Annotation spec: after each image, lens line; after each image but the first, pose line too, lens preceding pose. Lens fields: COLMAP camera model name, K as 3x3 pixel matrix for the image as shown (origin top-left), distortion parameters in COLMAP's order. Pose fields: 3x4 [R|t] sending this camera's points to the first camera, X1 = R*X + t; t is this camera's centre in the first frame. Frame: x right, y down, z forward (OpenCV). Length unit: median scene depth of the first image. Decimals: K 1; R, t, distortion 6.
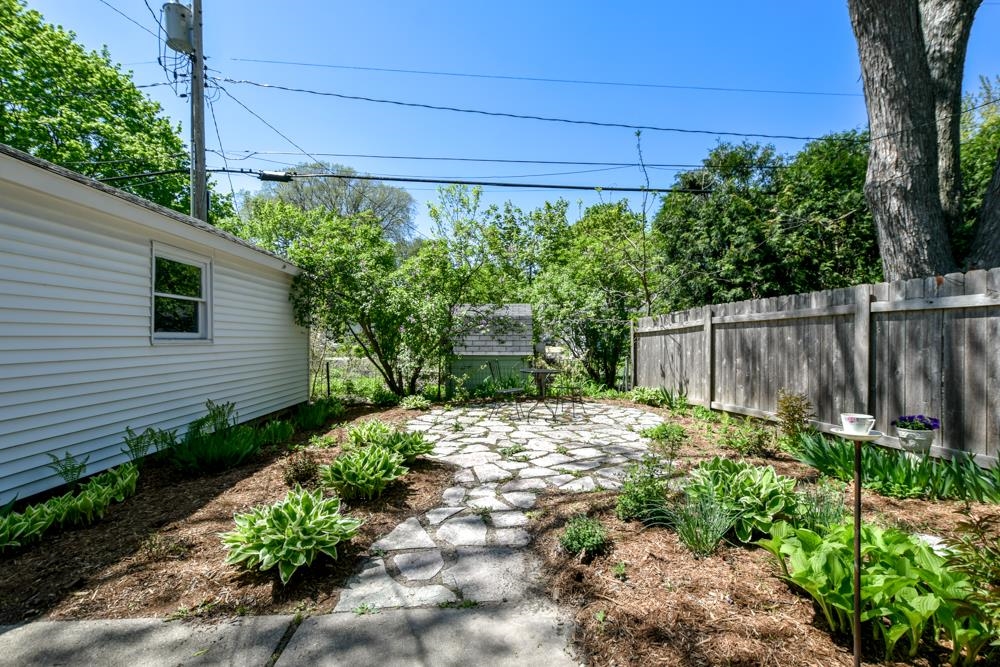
lens RADIAL K [[449.3, 0, 494.1], [0, 449.3, 337.2], [0, 0, 1]] dist [-0.023429, 0.000841]
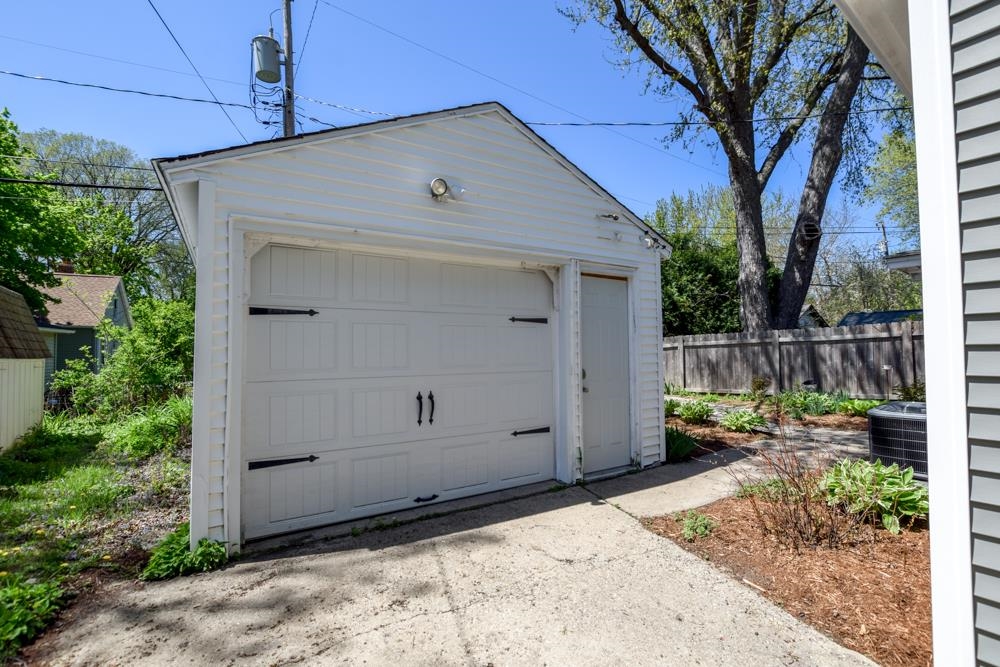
lens RADIAL K [[449.3, 0, 494.1], [0, 449.3, 337.2], [0, 0, 1]] dist [-0.023429, 0.000841]
pose [[0.868030, 0.013908, 0.496316, -1.441850], [0.008738, 0.999025, -0.043278, 0.009645], [-0.496434, 0.041904, 0.867062, -0.286019]]
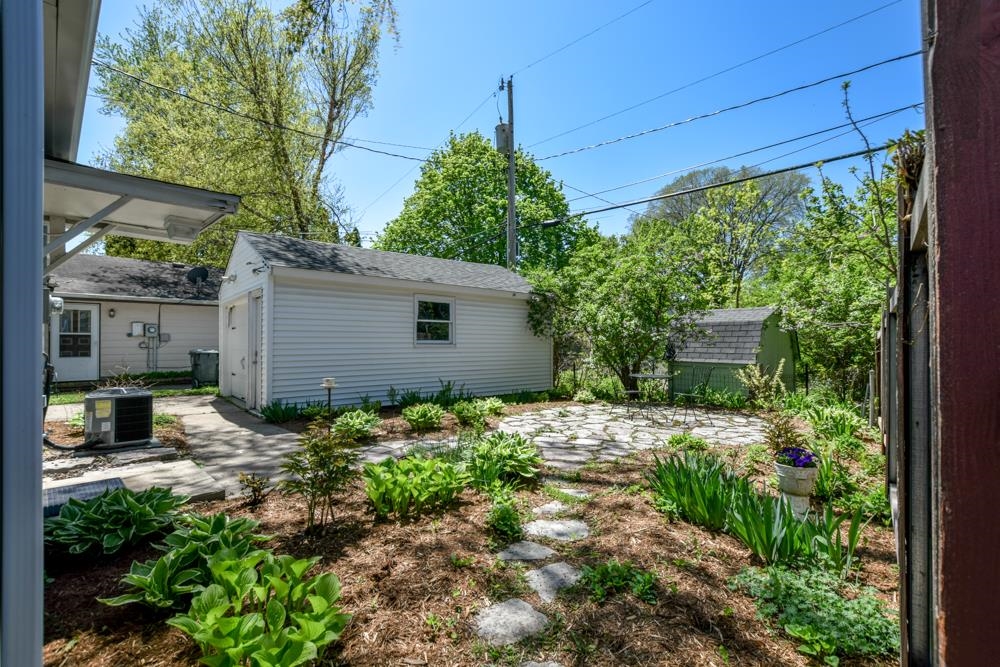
lens RADIAL K [[449.3, 0, 494.1], [0, 449.3, 337.2], [0, 0, 1]] dist [-0.023429, 0.000841]
pose [[0.617421, -0.007977, -0.786592, 0.797580], [-0.002687, 0.999921, -0.012249, -0.001905], [0.786628, 0.009676, 0.617351, 0.053042]]
